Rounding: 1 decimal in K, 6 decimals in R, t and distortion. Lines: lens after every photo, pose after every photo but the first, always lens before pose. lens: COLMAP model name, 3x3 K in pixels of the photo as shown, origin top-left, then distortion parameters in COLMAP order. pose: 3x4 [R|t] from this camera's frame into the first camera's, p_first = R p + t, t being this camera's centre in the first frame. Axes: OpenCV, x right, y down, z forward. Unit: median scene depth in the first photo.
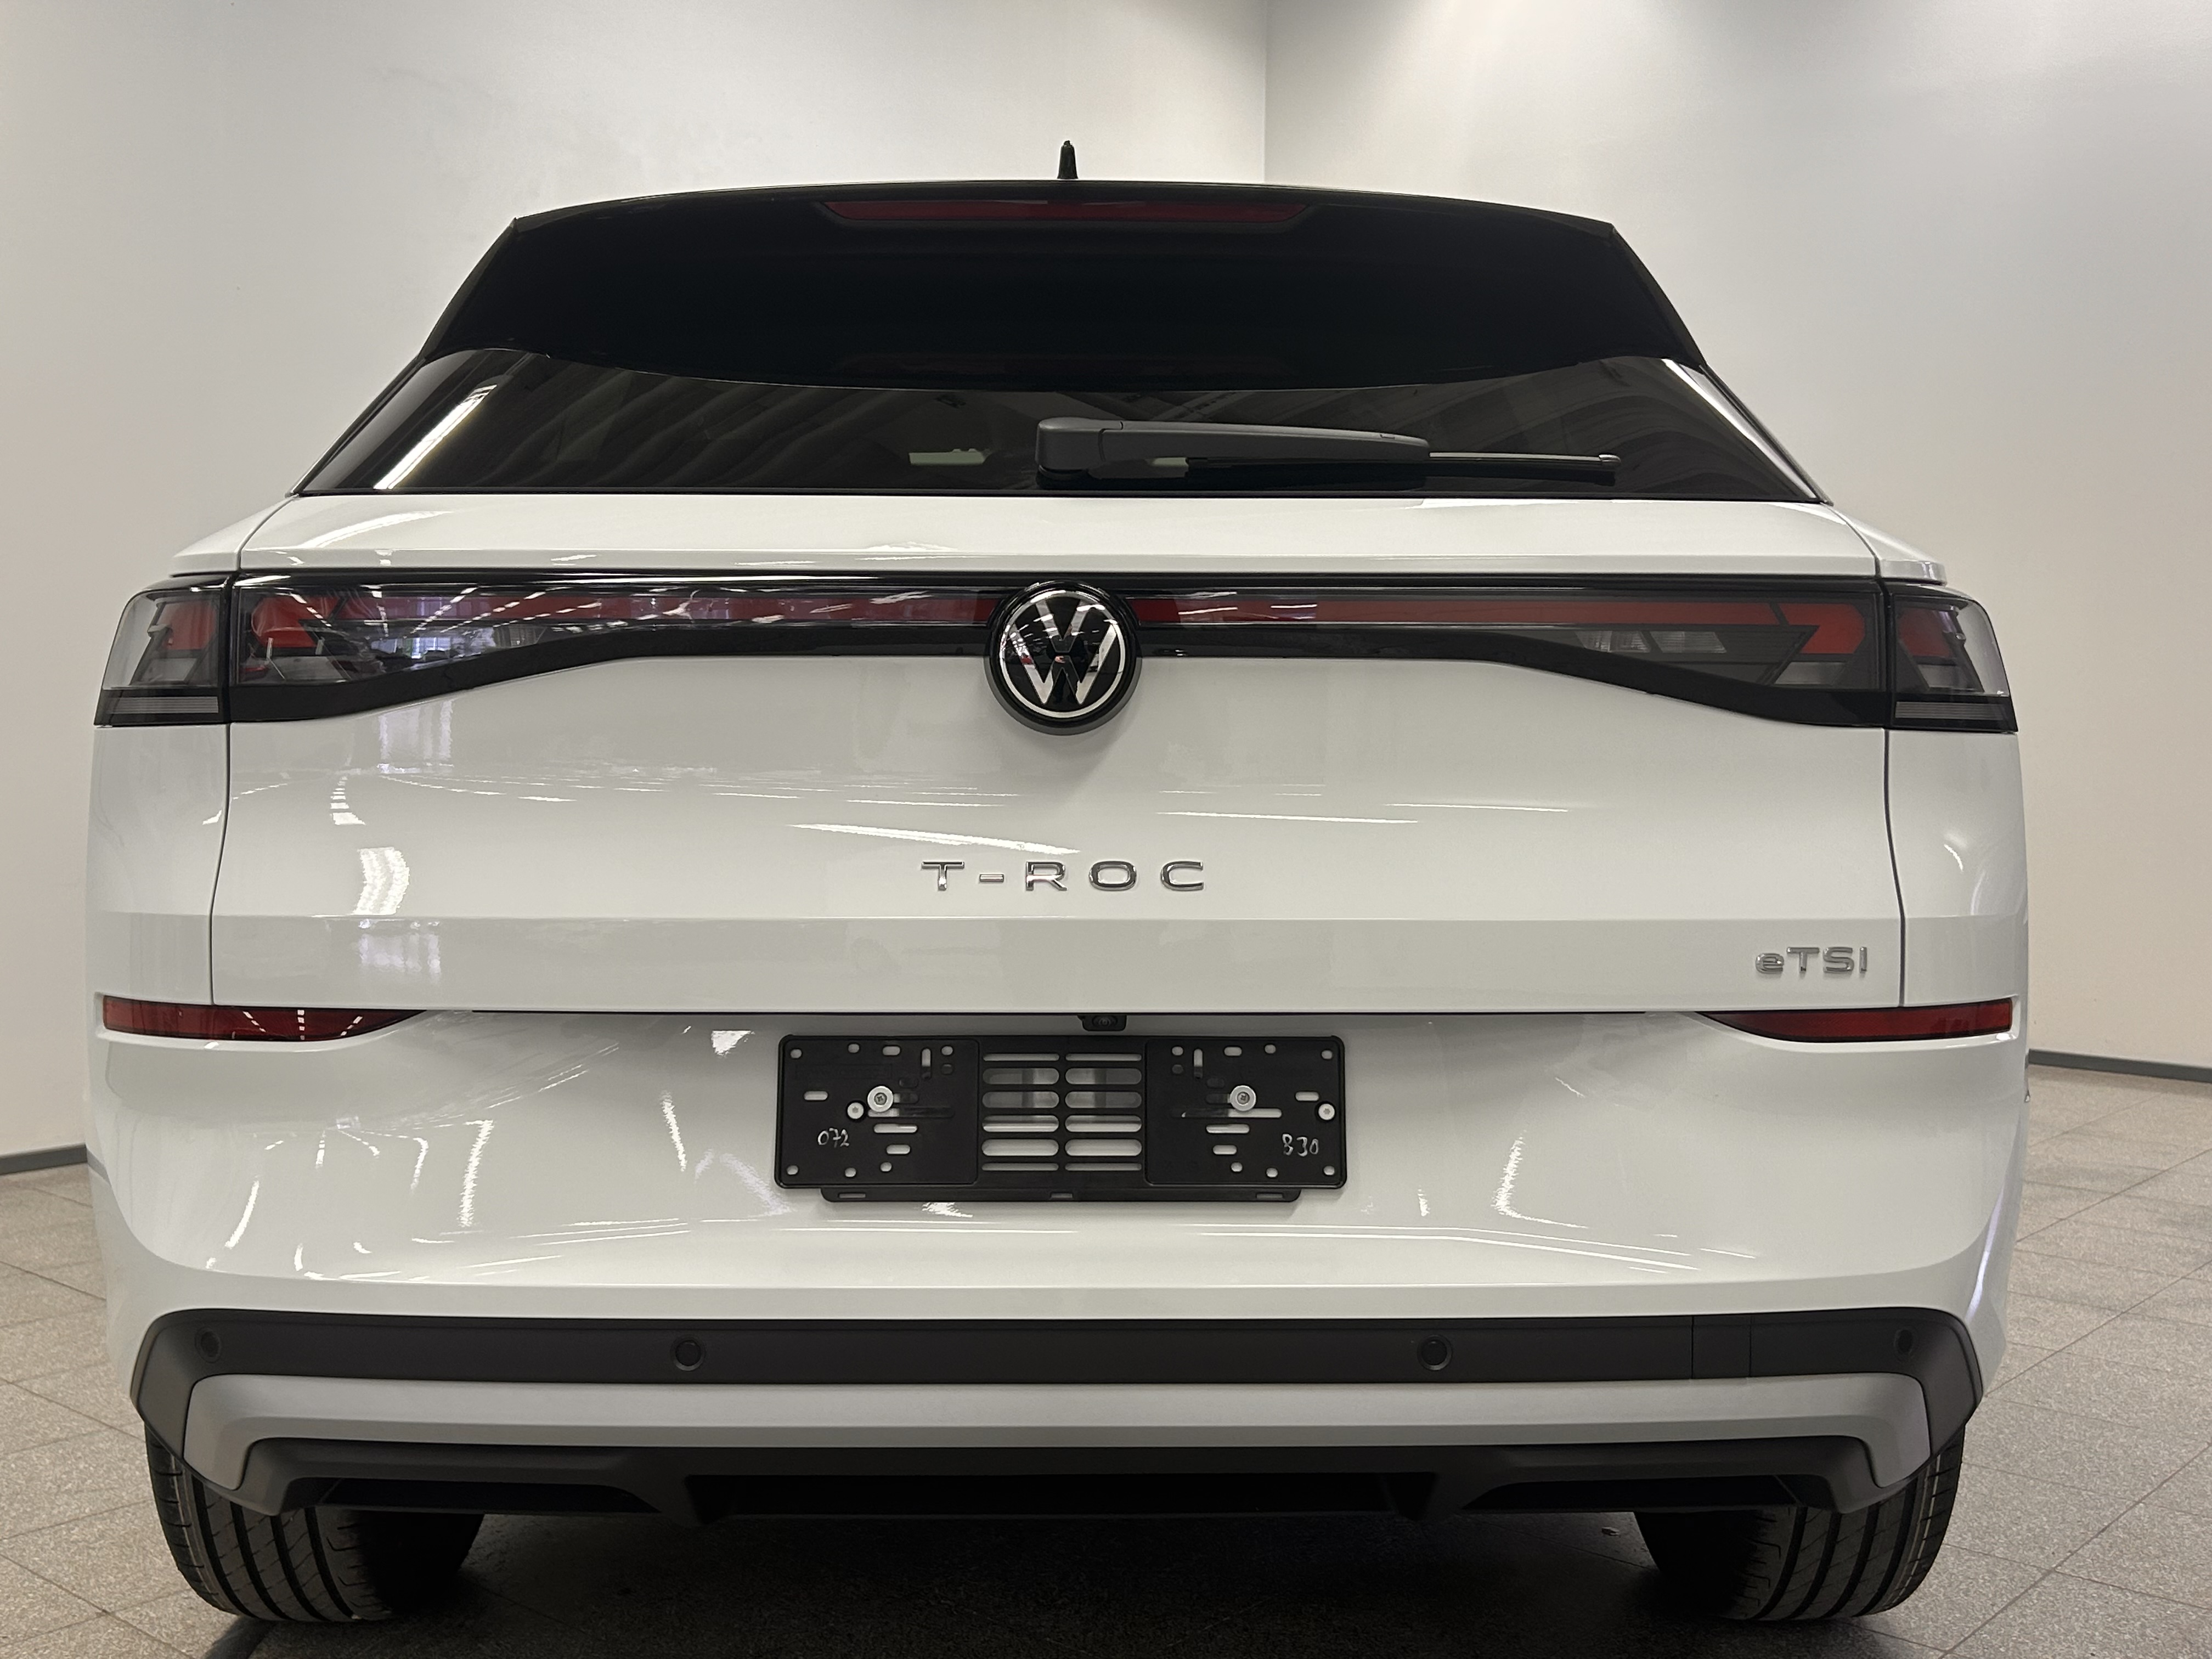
lens RADIAL K [[2292.9, 0, 1105.2], [0, 2292.9, 833.8], [0, 0, 1]] dist [0.099262, 0.000000]
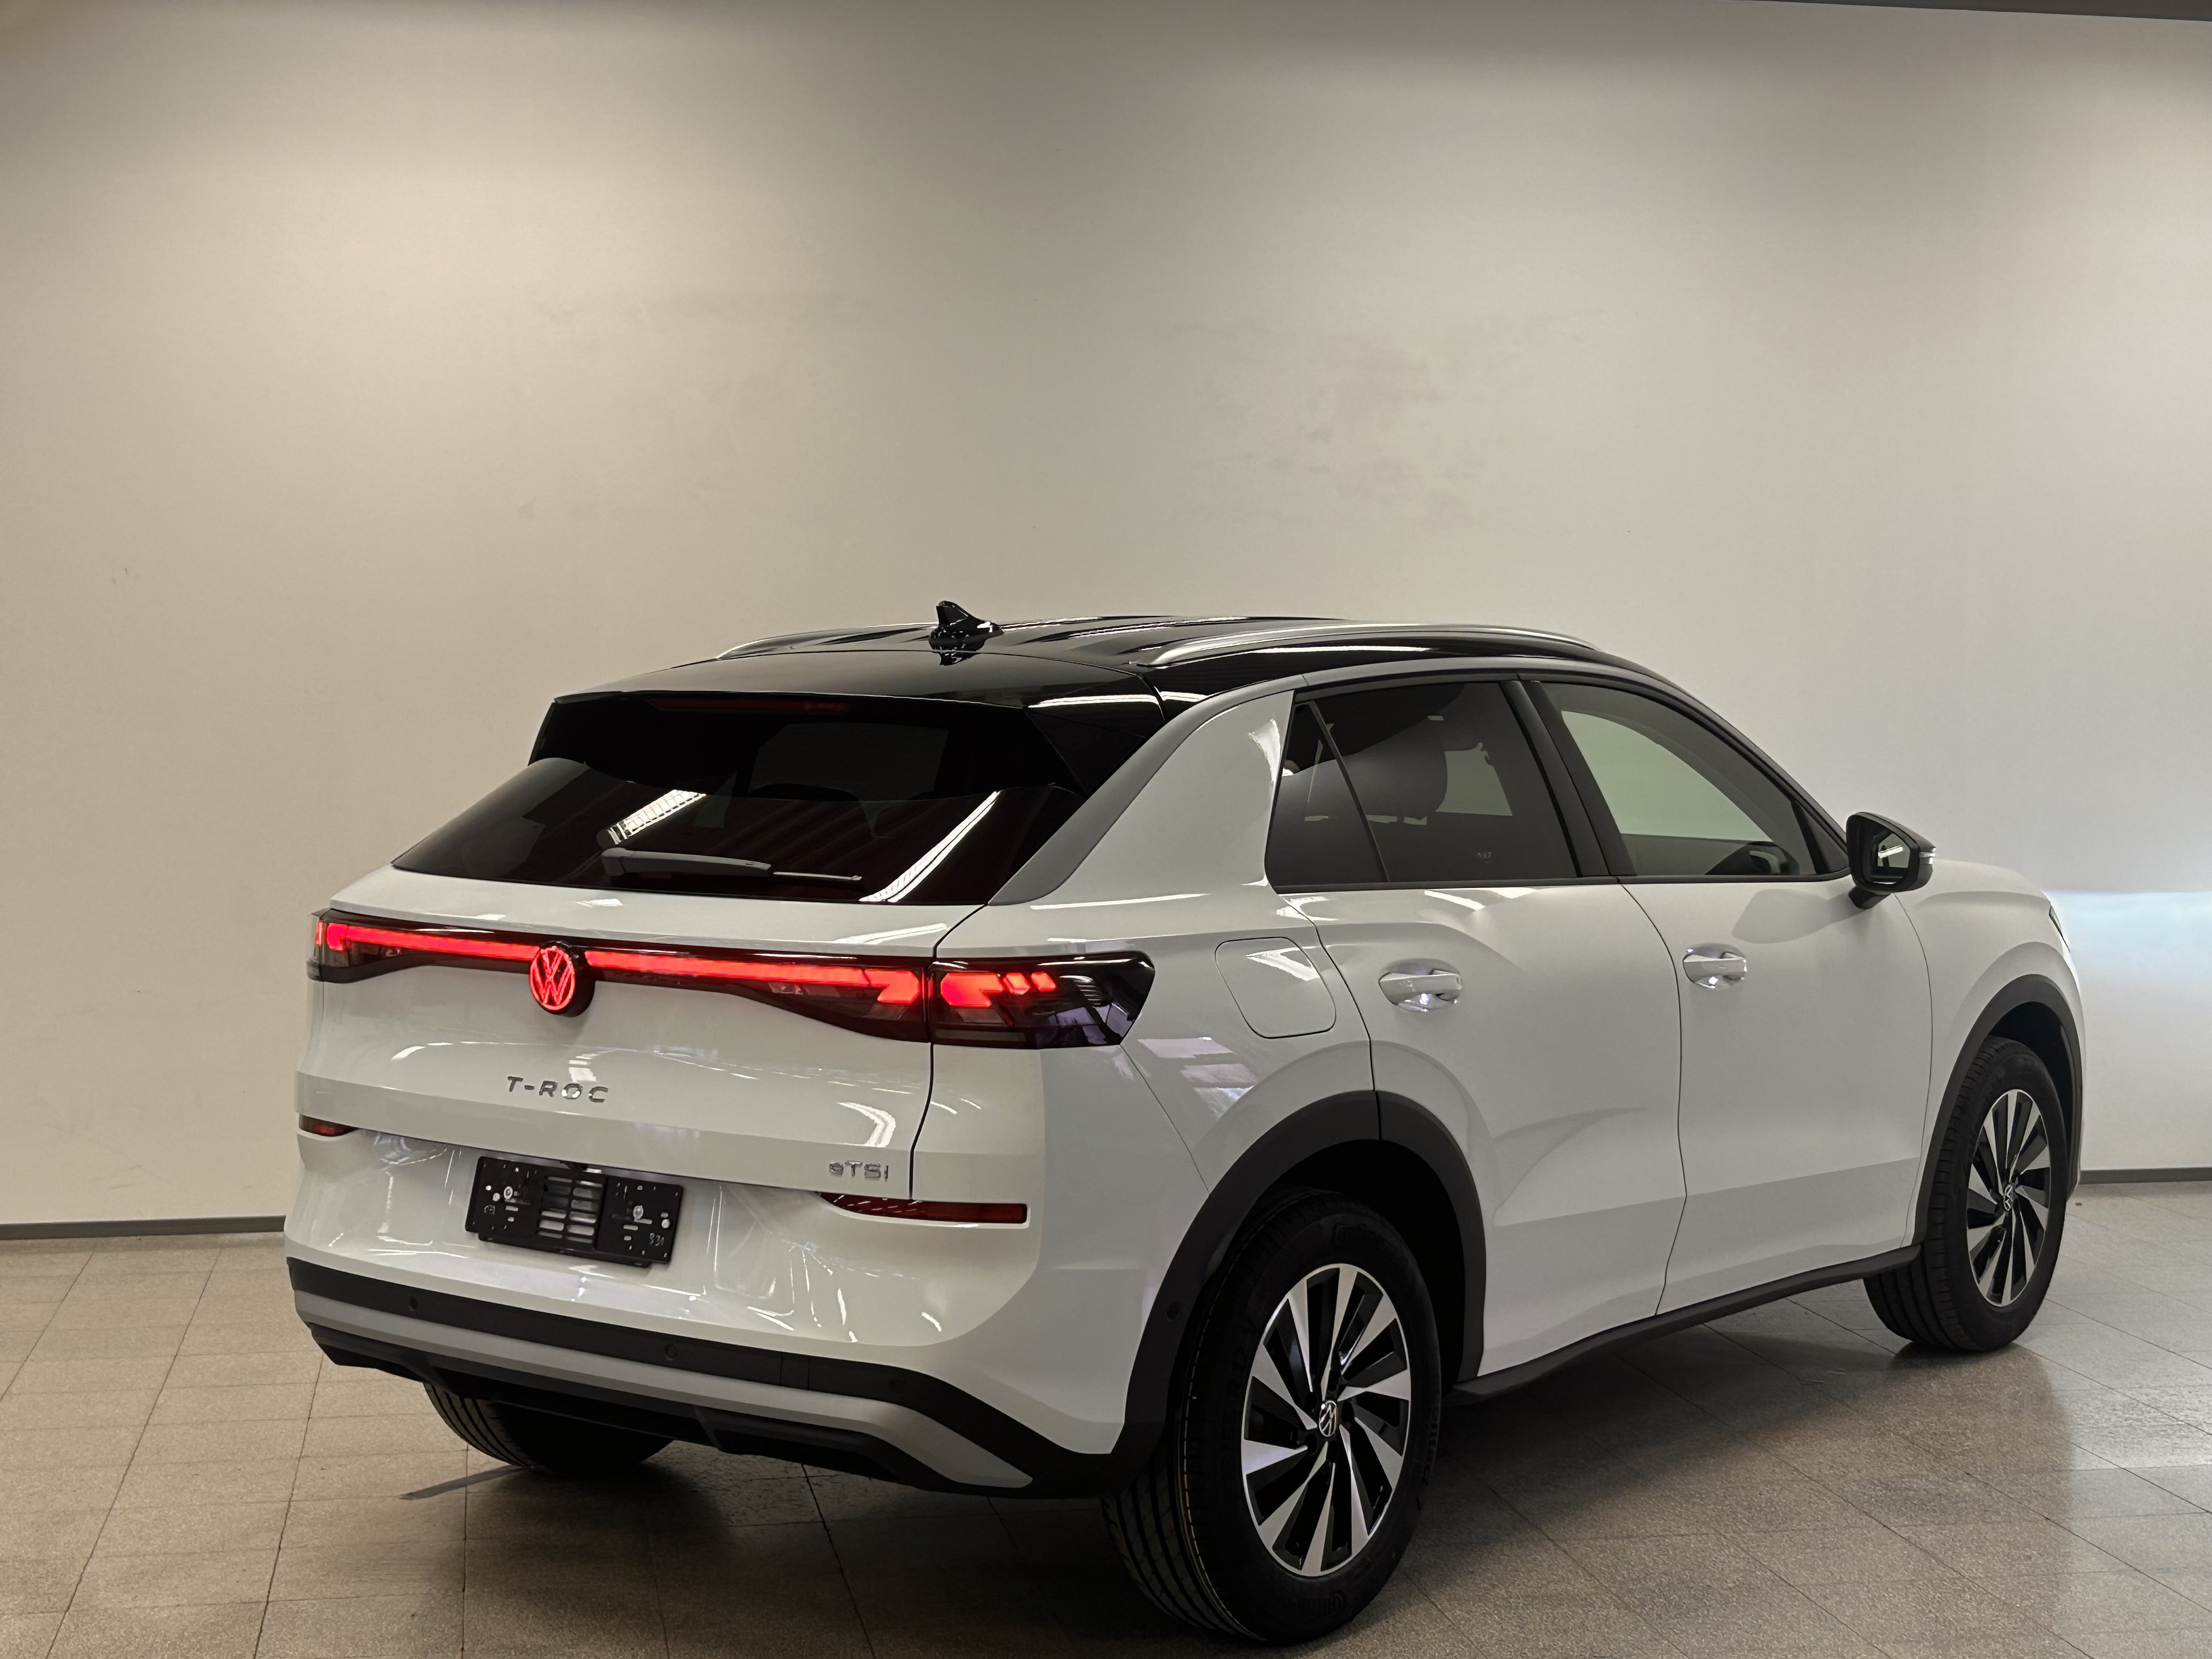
lens RADIAL K [[3205.7, 0, 1101.0], [0, 3205.7, 837.9], [0, 0, 1]] dist [-0.113986, 0.000000]
pose [[0.797141, 0.034510, -0.602806, 1.962740], [-0.043399, 0.999058, -0.000196, -0.213206], [0.602231, 0.026317, 0.797888, -0.899930]]
